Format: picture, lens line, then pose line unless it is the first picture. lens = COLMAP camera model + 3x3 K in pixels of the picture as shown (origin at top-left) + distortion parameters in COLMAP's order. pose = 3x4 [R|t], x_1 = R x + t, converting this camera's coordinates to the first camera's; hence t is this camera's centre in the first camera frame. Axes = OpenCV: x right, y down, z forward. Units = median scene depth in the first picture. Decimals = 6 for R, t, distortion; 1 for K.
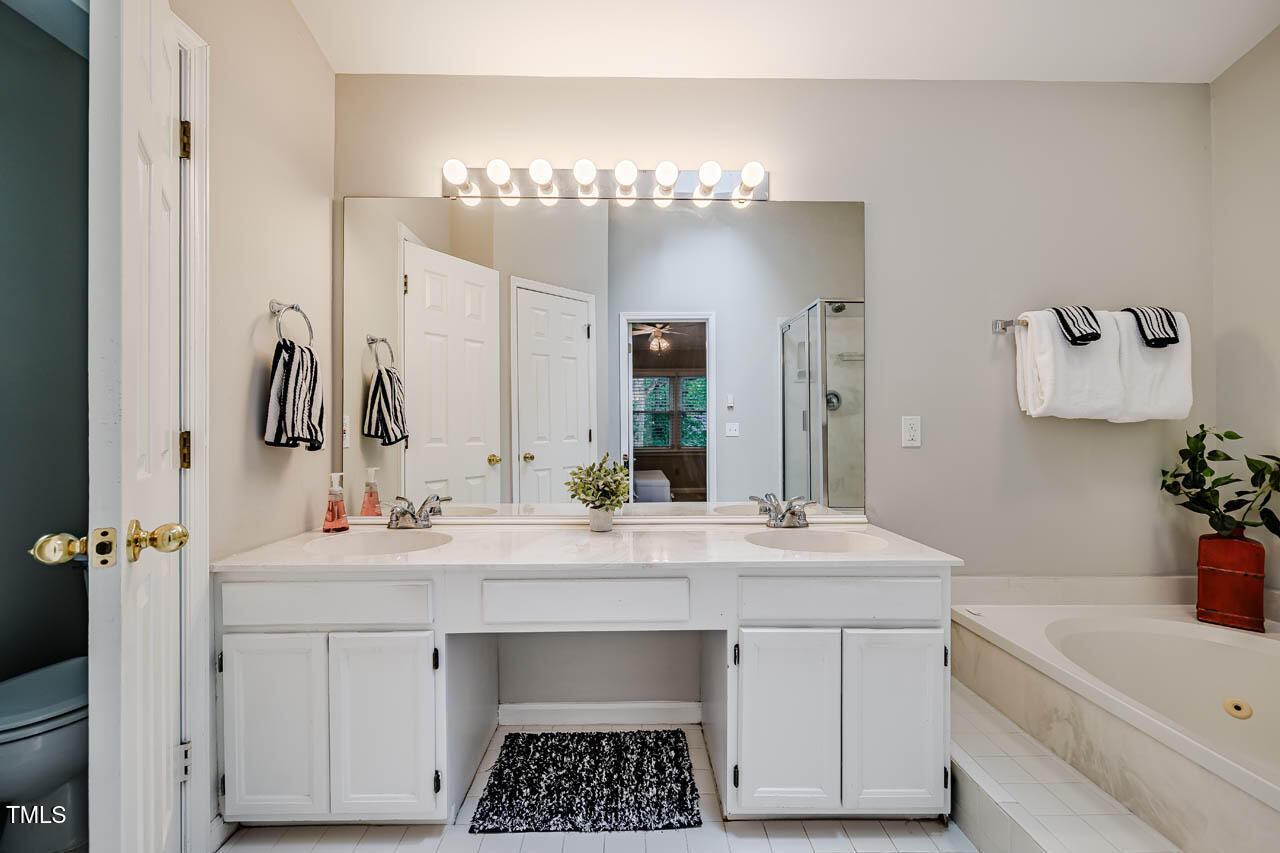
lens RADIAL K [[508.1, 0, 636.1], [0, 508.1, 428.8], [0, 0, 1]] dist [0.000820, 0.000348]
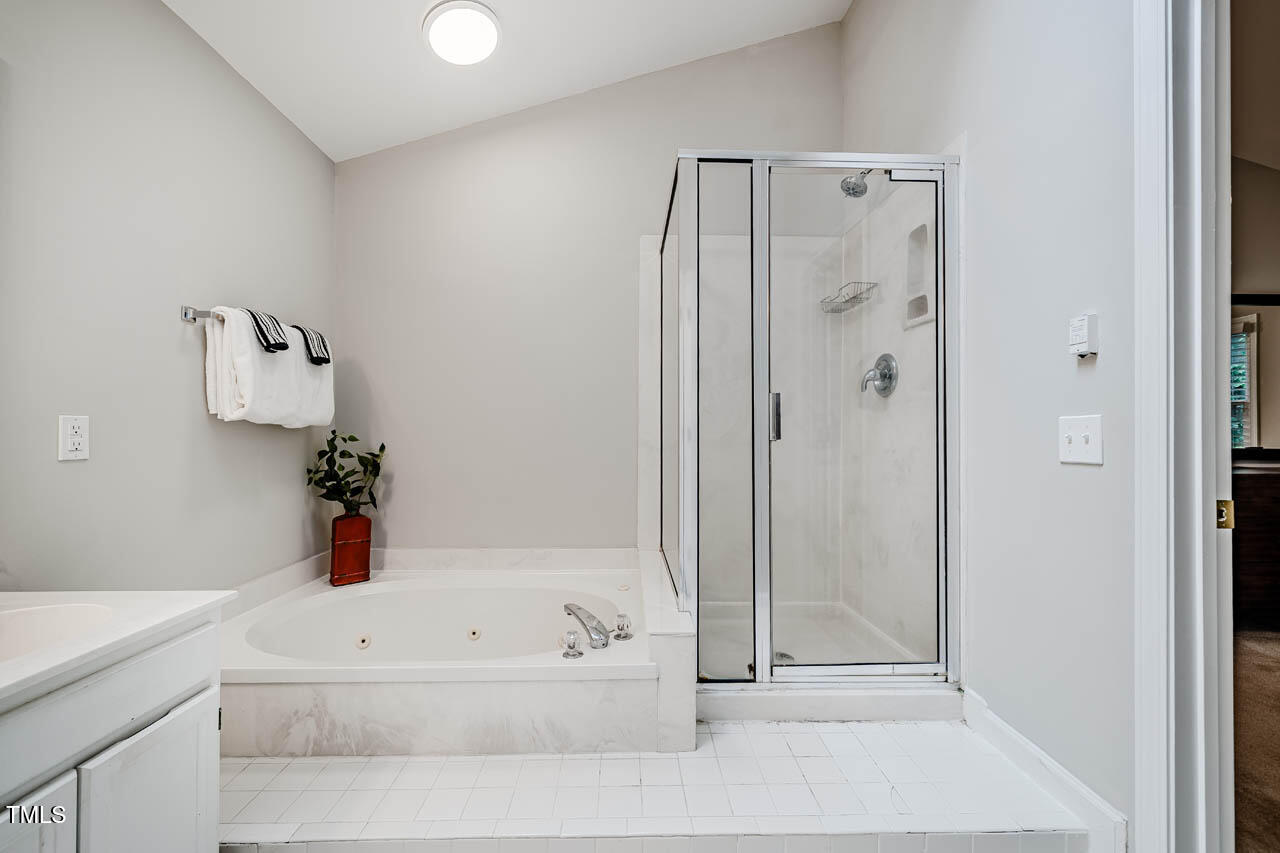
lens RADIAL K [[508.1, 0, 636.1], [0, 508.1, 428.8], [0, 0, 1]] dist [0.000820, 0.000348]
pose [[-0.005137, 0.008660, 0.999949, -0.157920], [-0.005791, 0.999945, -0.008689, -0.005423], [-0.999970, -0.005835, -0.005087, 0.268495]]
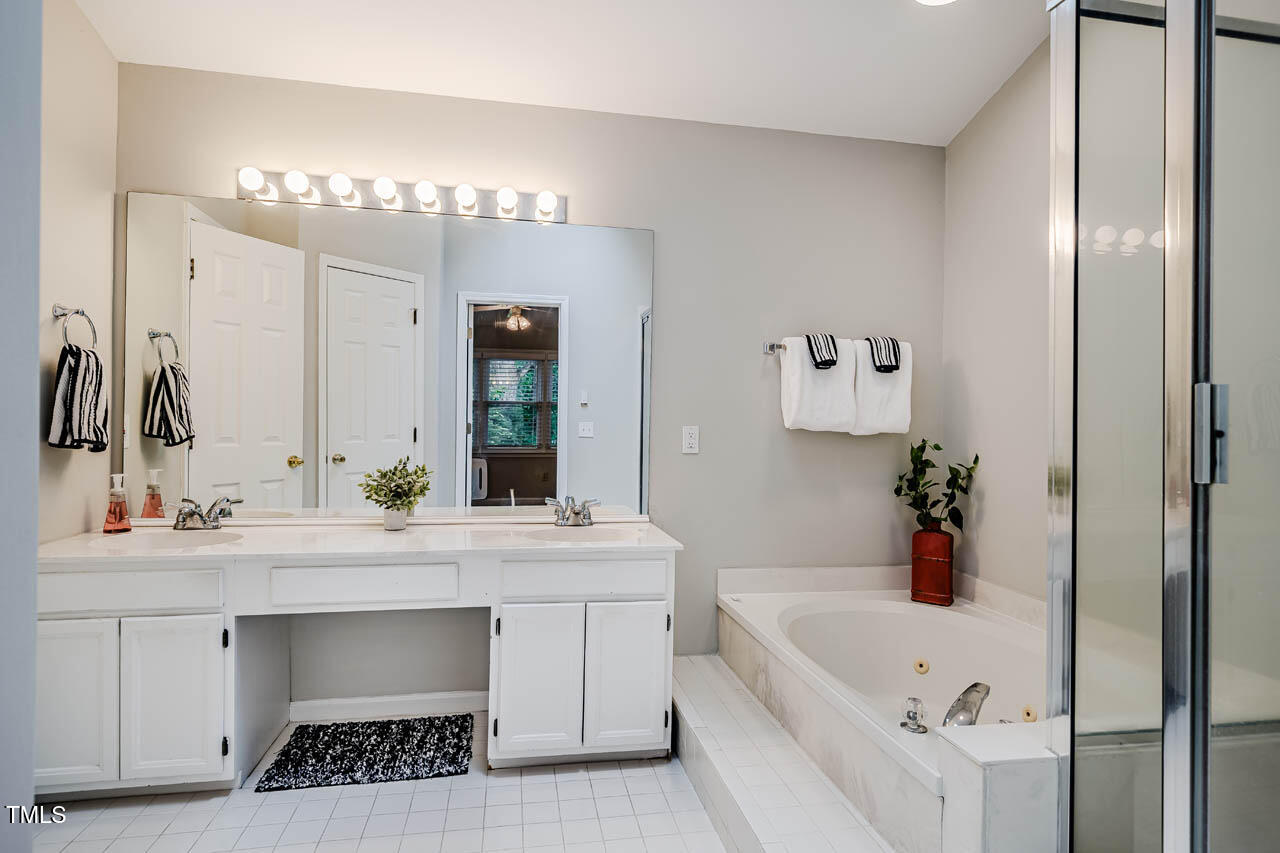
lens RADIAL K [[694.0, 0, 640.0], [0, 694.0, 426.5], [0, 0, 1]] dist [0.002642, 0.000508]
pose [[0.985815, 0.016852, 0.166986, 0.191386], [-0.018425, 0.999799, 0.007874, -0.036550], [-0.166820, -0.010839, 0.985928, -0.517223]]
